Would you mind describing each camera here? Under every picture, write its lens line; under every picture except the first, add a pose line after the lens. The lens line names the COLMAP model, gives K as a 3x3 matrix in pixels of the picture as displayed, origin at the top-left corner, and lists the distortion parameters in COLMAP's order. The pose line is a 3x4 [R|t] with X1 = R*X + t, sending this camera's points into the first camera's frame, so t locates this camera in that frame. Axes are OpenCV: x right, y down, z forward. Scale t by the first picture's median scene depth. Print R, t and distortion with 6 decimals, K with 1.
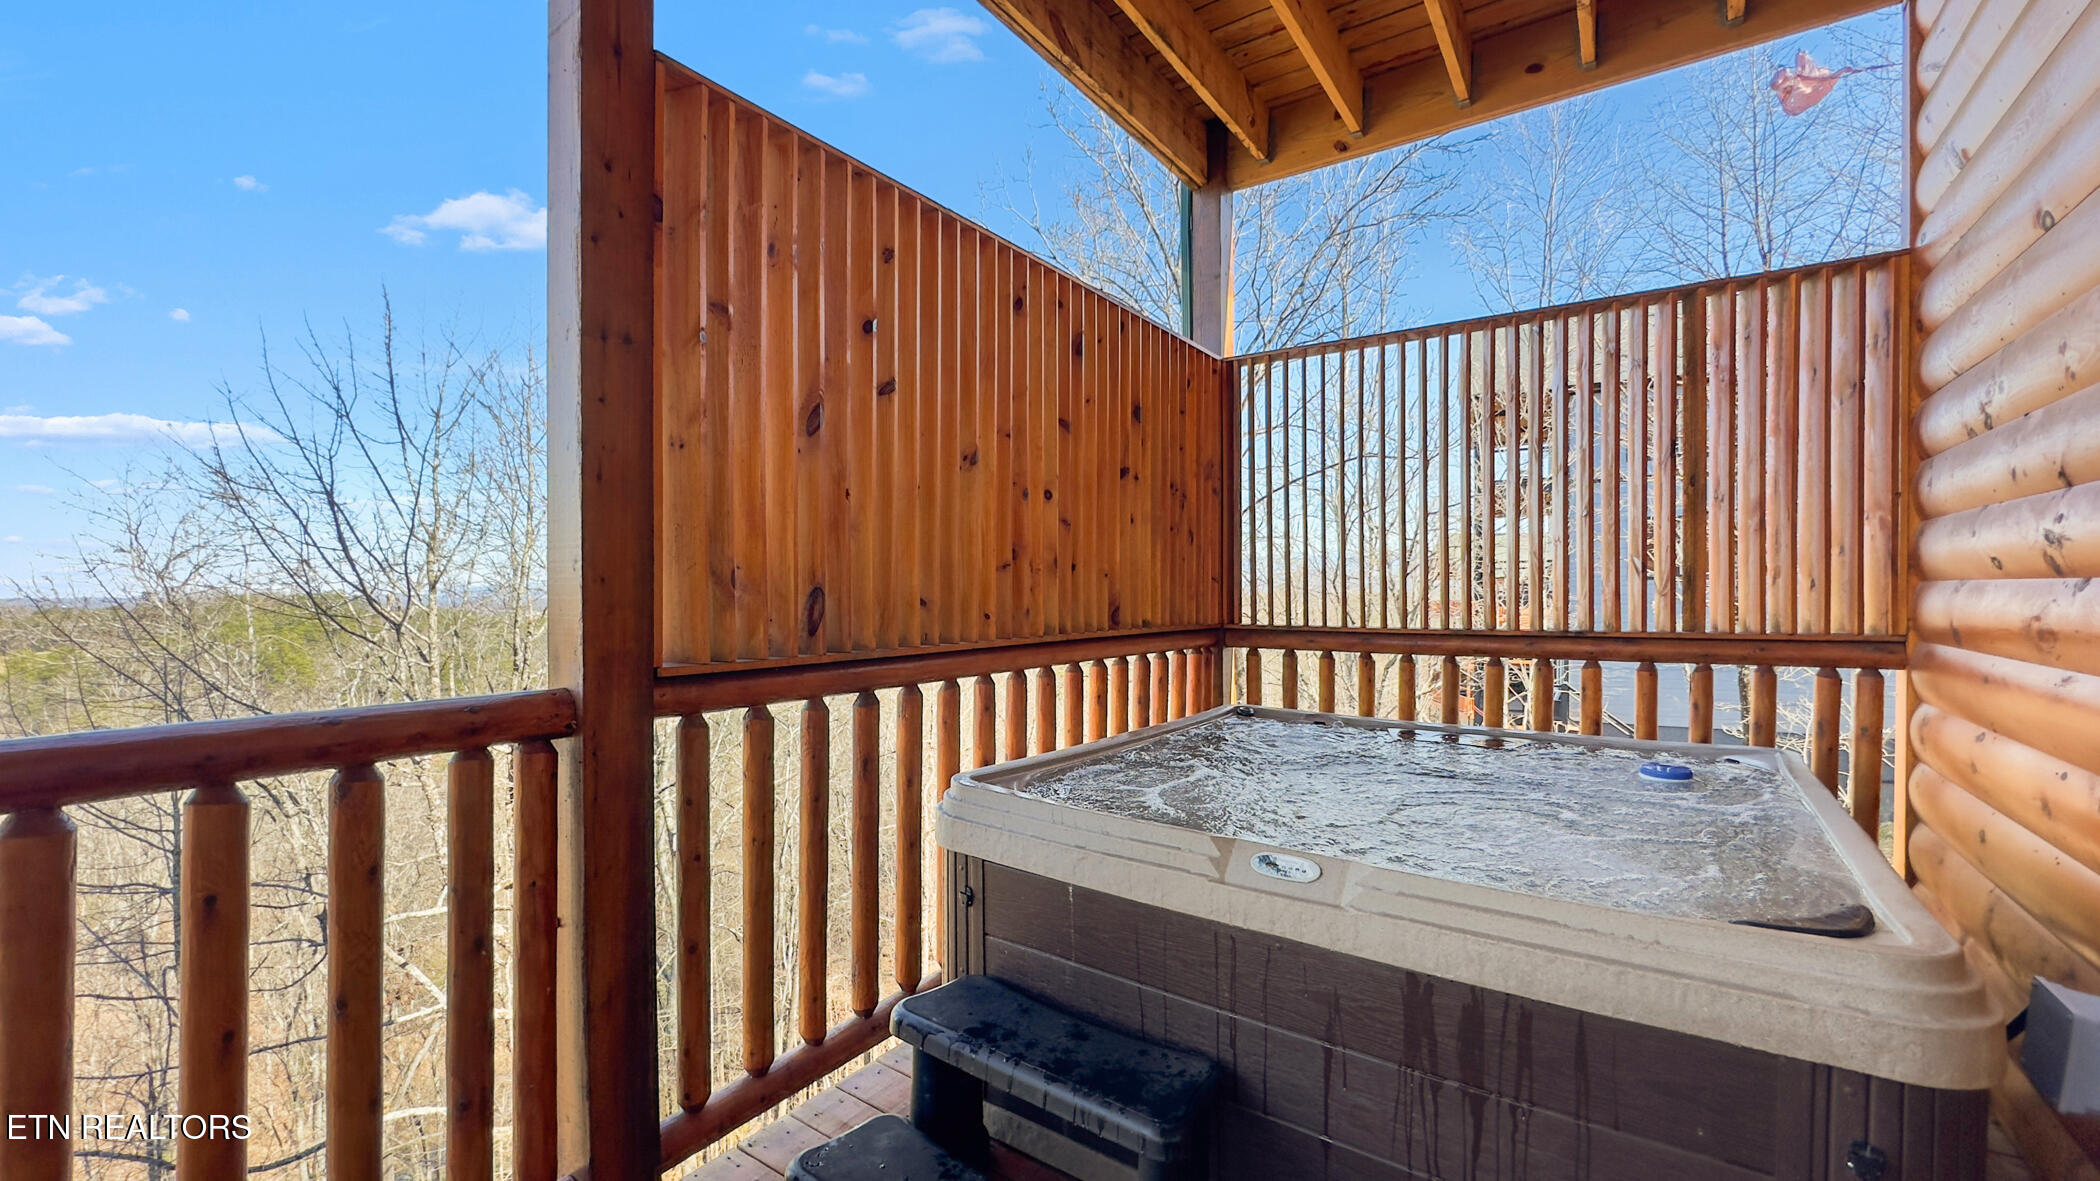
lens RADIAL K [[840.1, 0, 1050.9], [0, 840.1, 600.9], [0, 0, 1]] dist [0.001483, -0.000257]
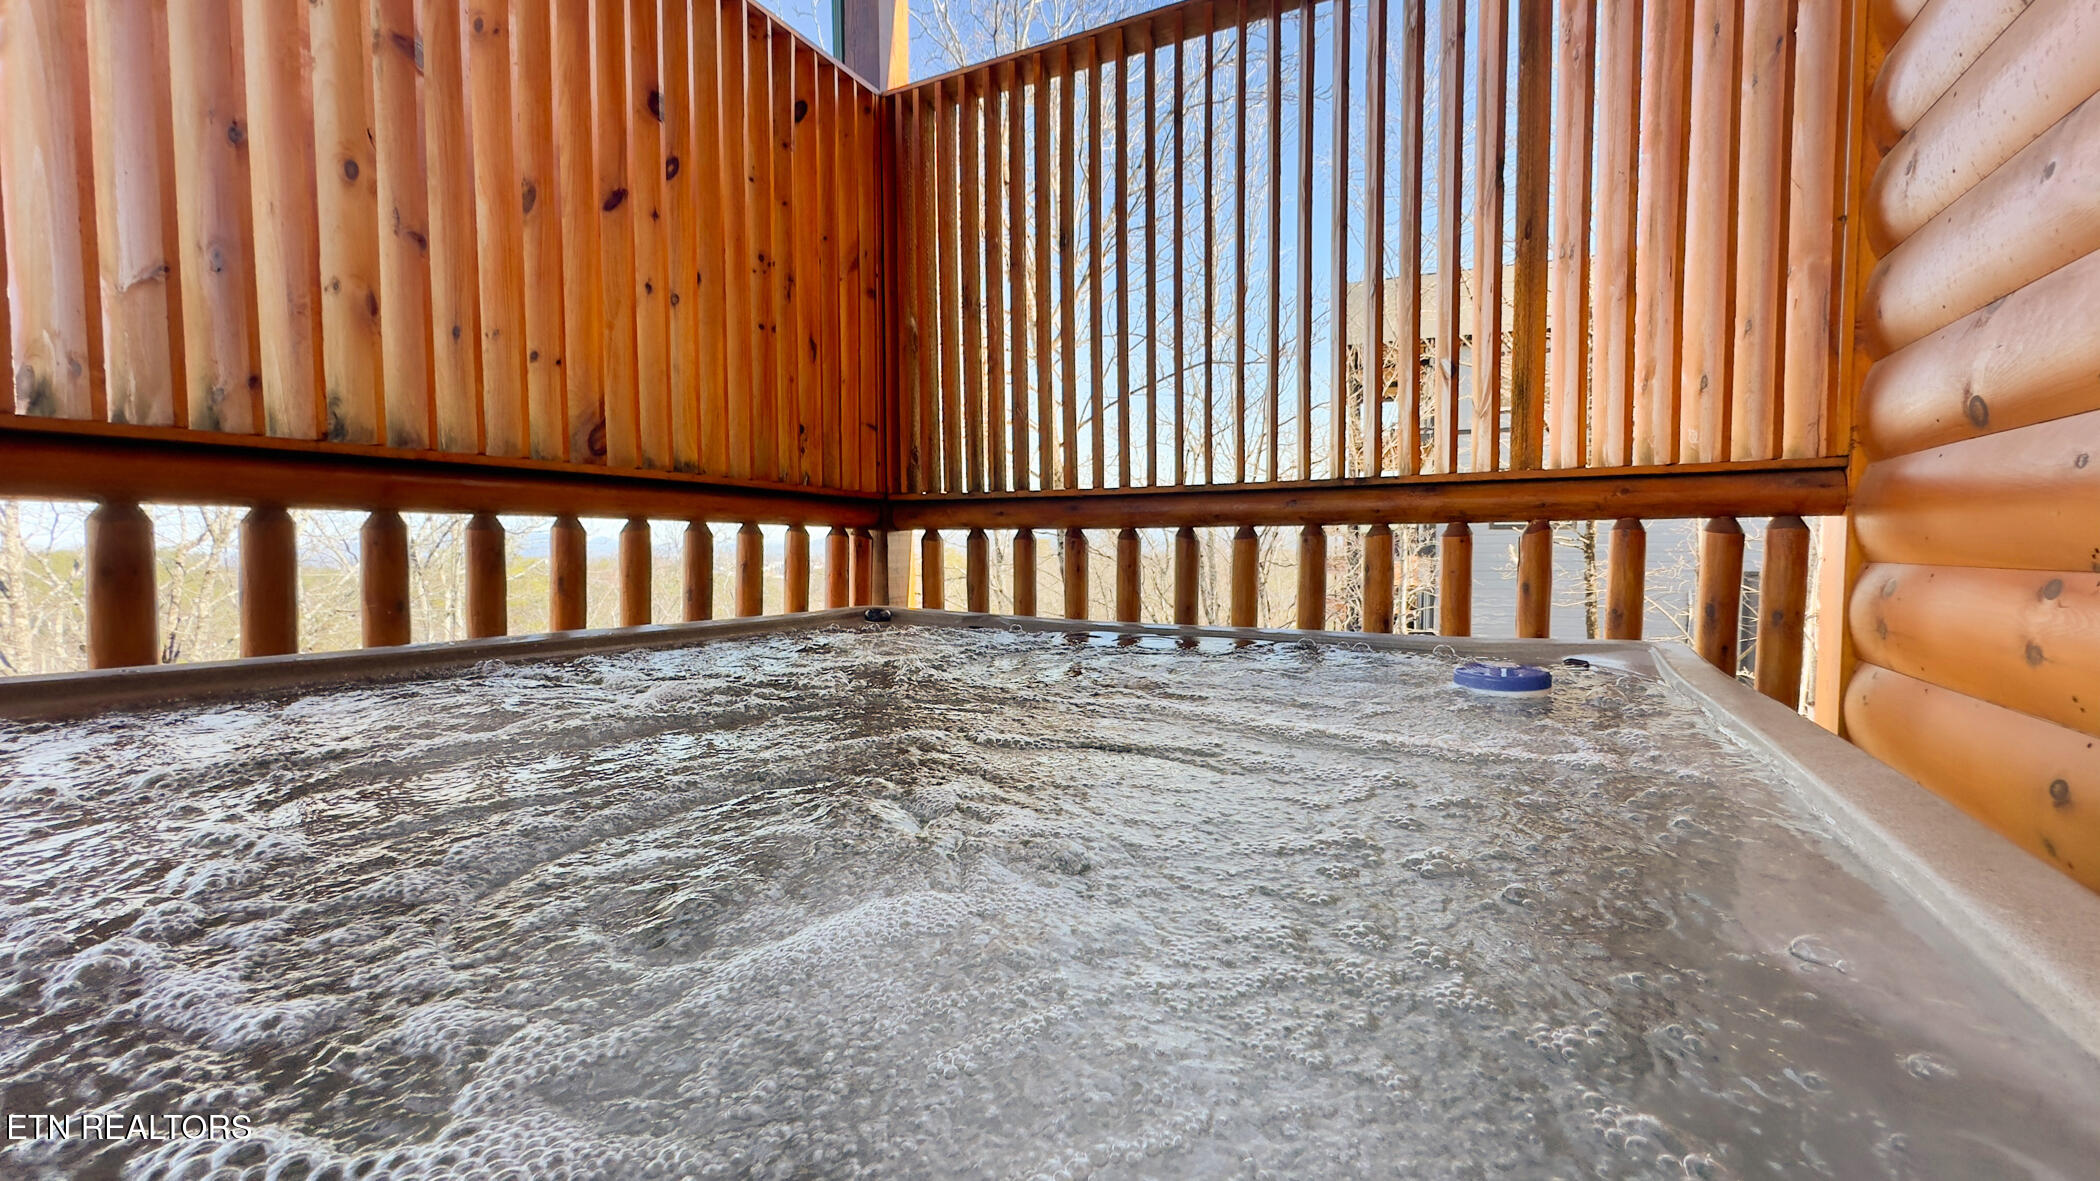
lens RADIAL K [[840.1, 0, 1048.7], [0, 840.1, 579.3], [0, 0, 1]] dist [0.001483, -0.000257]
pose [[0.993662, -0.004563, 0.112315, 0.351165], [0.000480, 0.999339, 0.036354, 0.098346], [-0.112407, -0.036070, 0.993007, 0.427308]]
